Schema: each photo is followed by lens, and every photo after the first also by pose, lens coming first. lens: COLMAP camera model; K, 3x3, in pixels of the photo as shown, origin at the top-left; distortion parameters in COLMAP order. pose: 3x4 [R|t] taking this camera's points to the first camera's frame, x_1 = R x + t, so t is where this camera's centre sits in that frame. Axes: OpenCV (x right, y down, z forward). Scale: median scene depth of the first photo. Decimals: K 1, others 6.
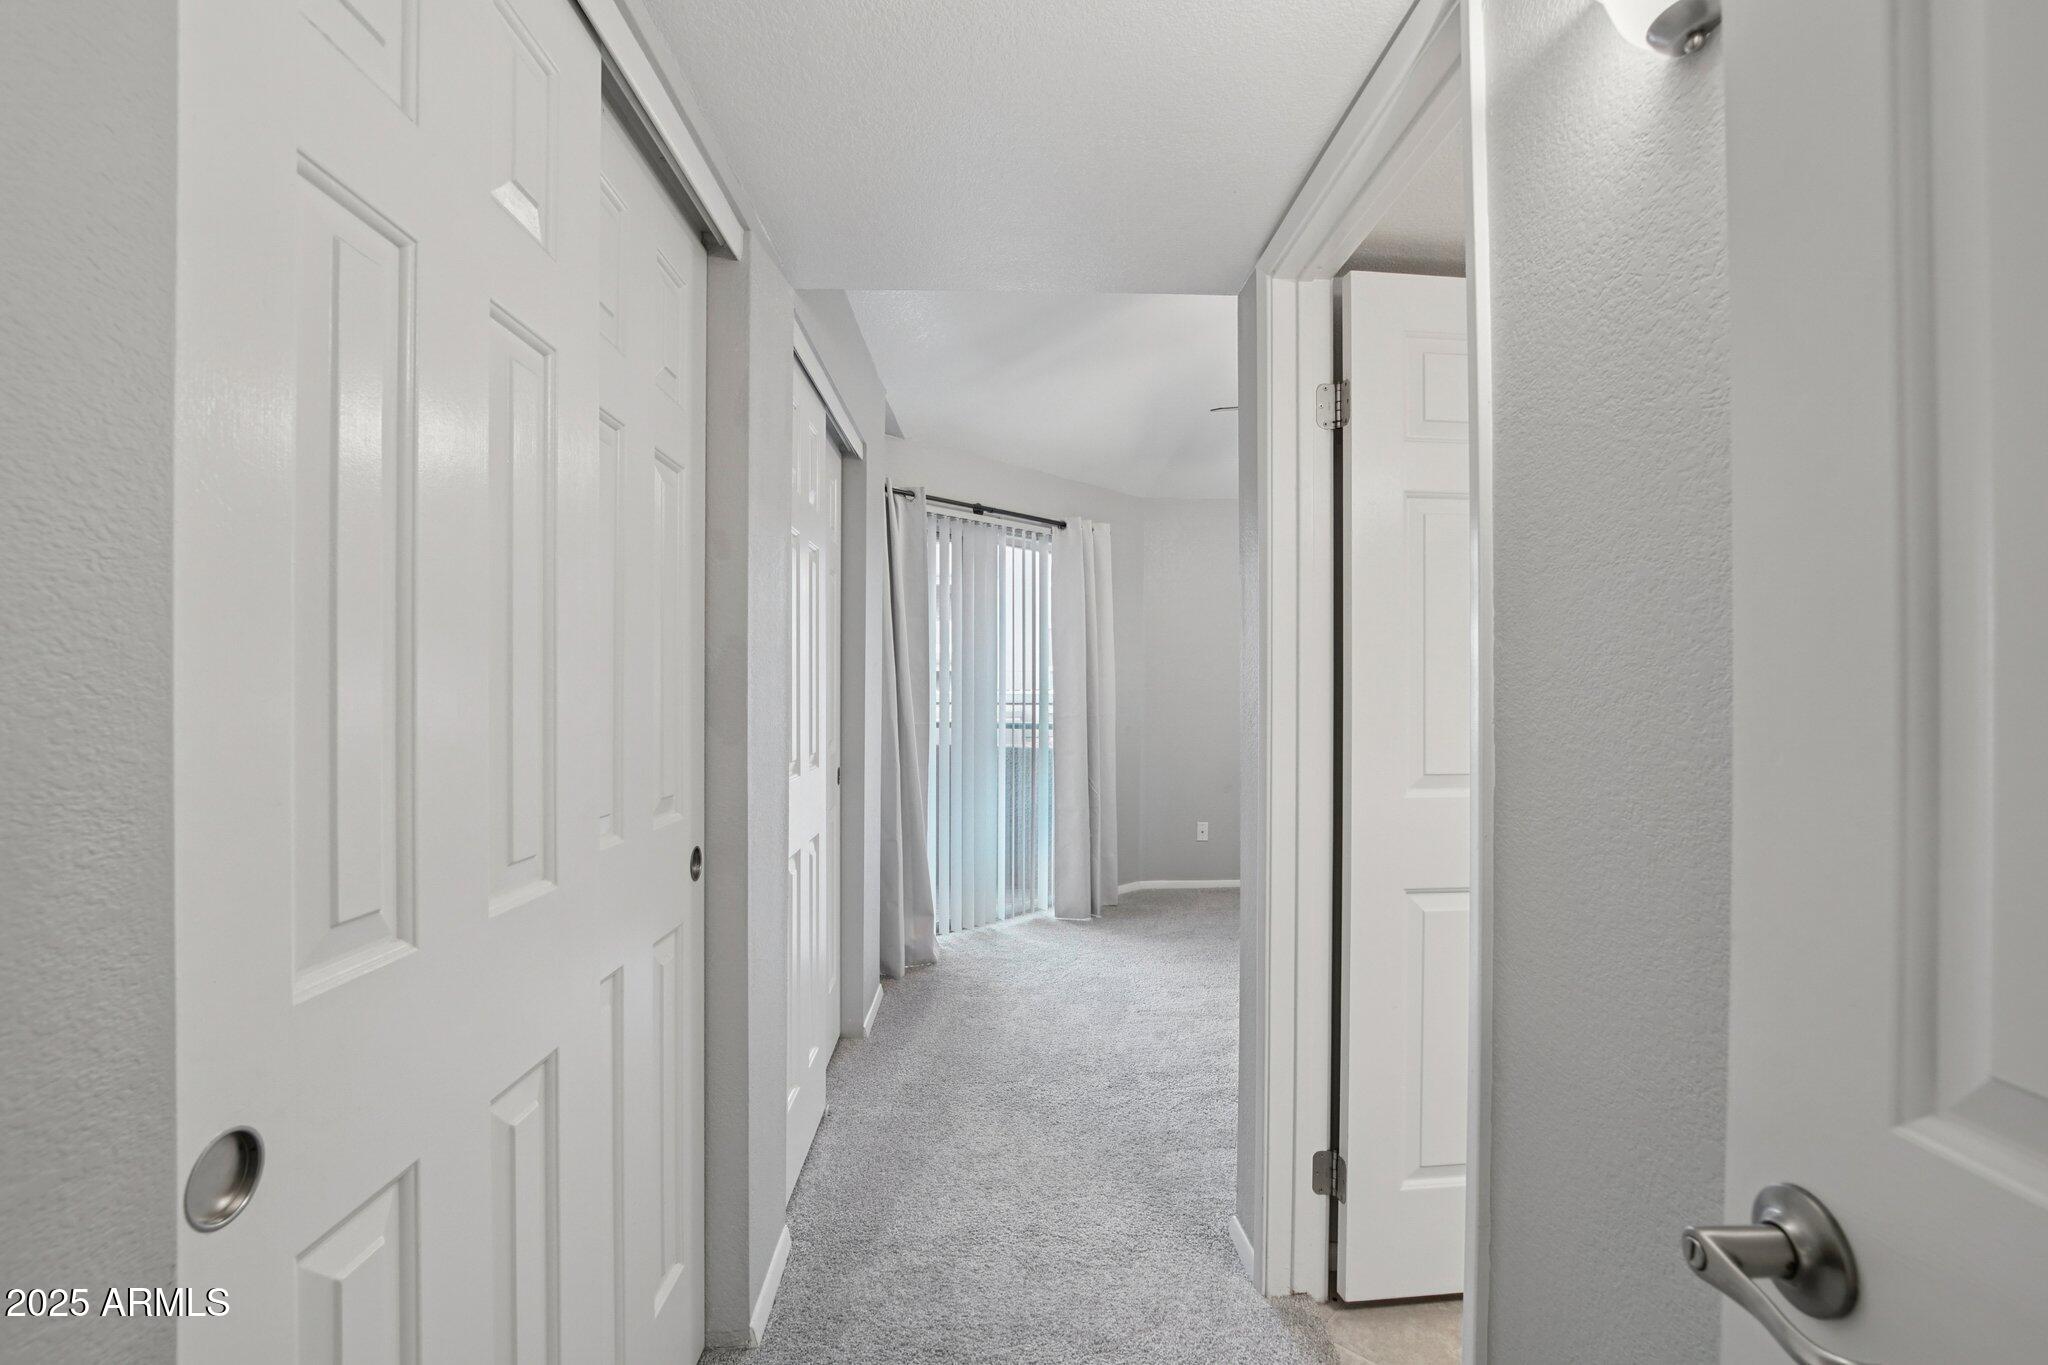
lens RADIAL K [[955.3, 0, 1024.0], [0, 955.3, 682.5], [0, 0, 1]] dist [-0.029161, 0.001050]
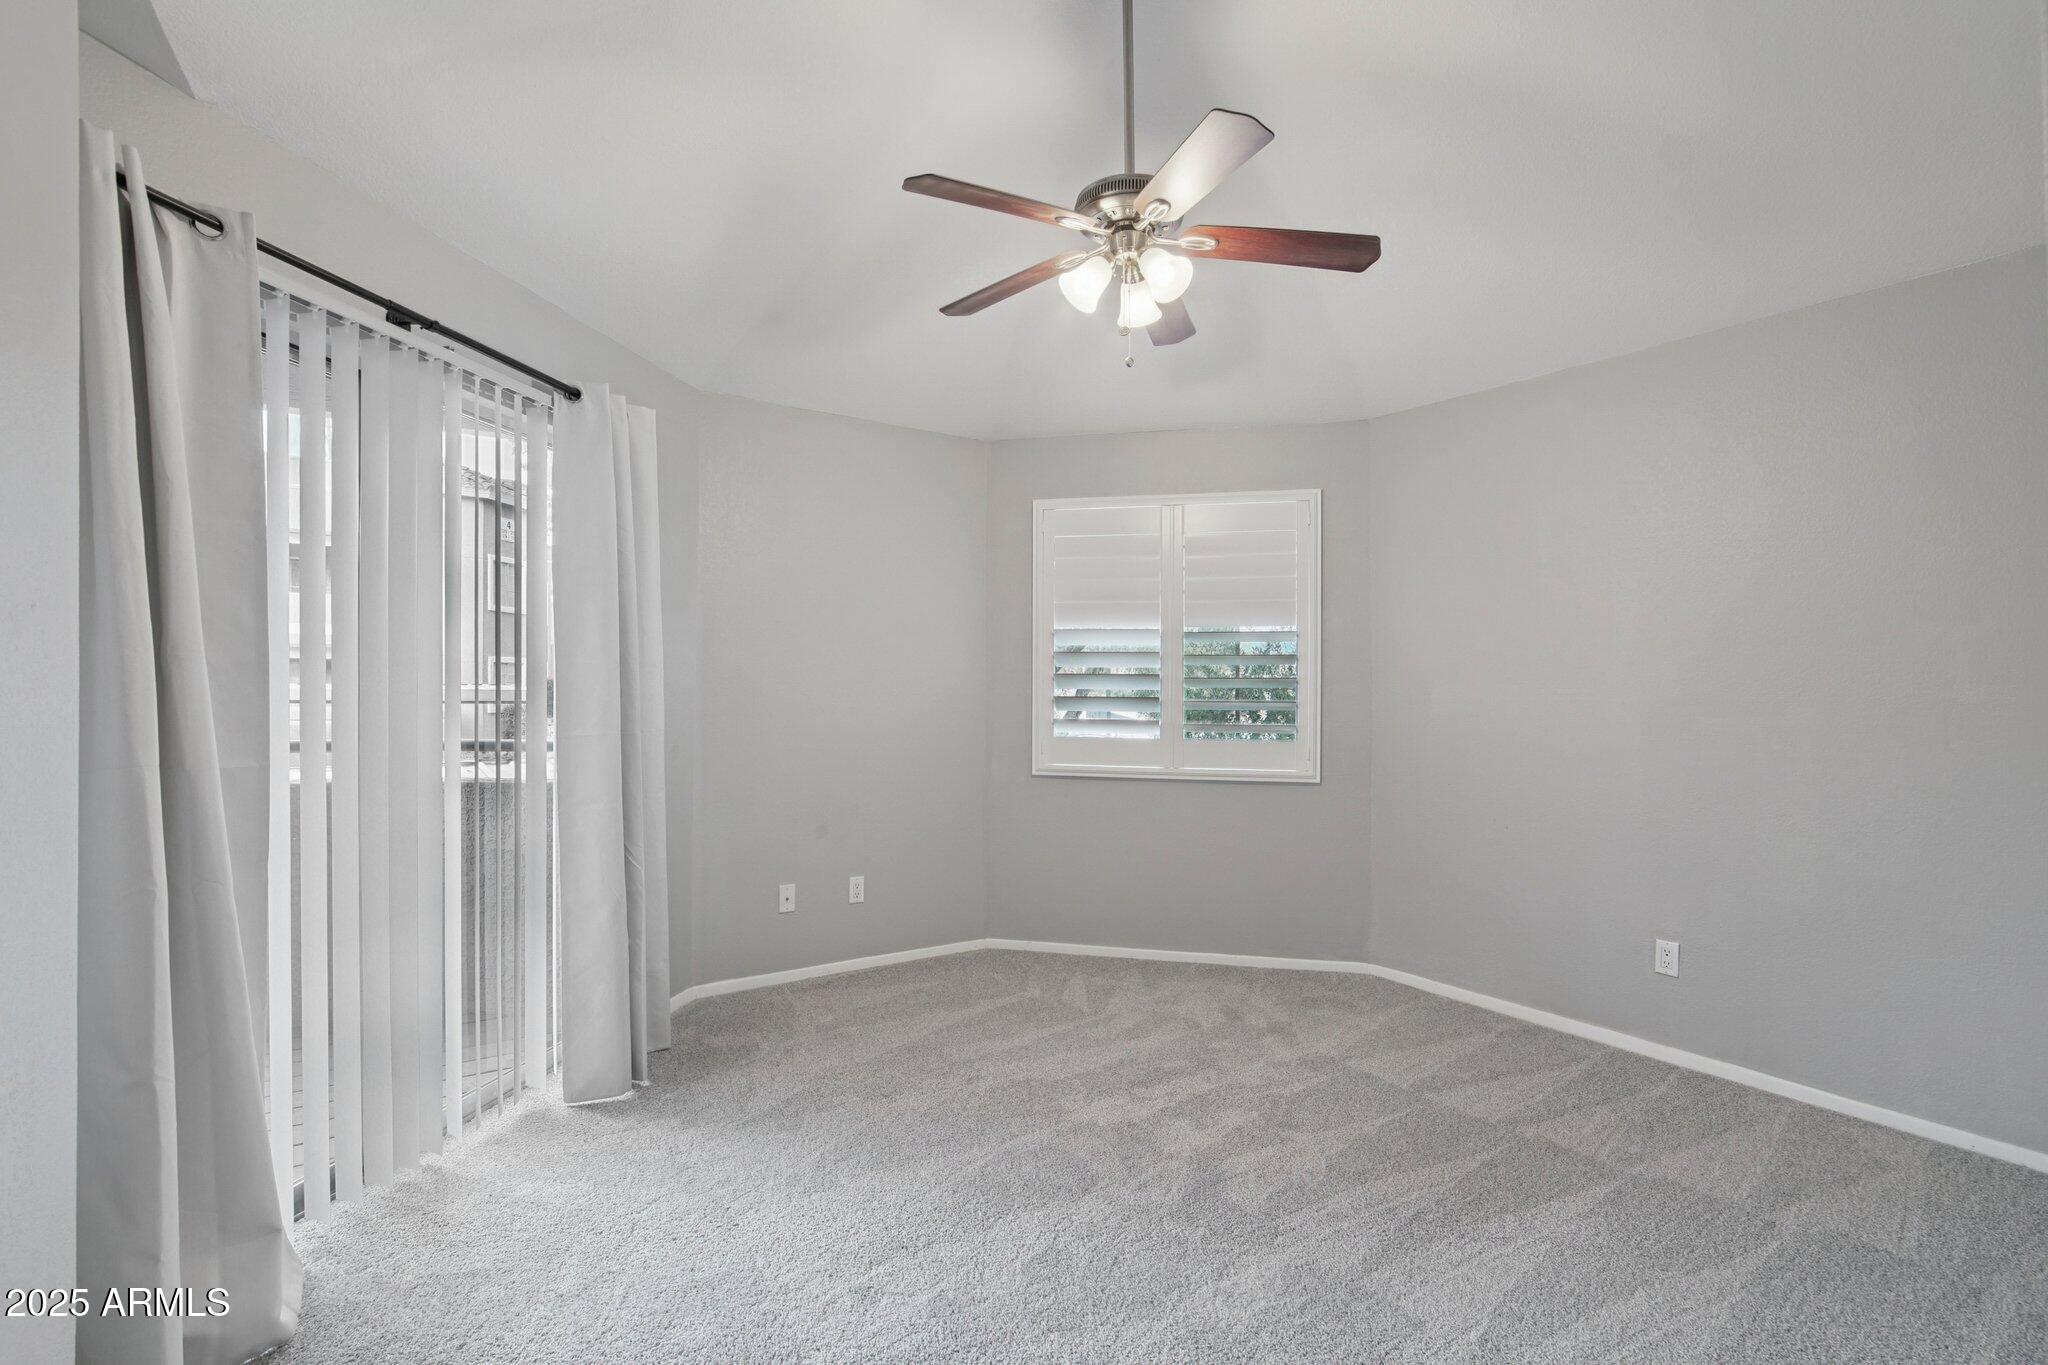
lens RADIAL K [[1137.2, 0, 1024.0], [0, 1137.2, 682.5], [0, 0, 1]] dist [-0.012570, 0.001197]
pose [[0.902734, -0.002504, 0.430191, -0.008329], [-0.001418, 0.999960, 0.008795, -0.001553], [-0.430196, -0.008550, 0.902695, 0.310827]]
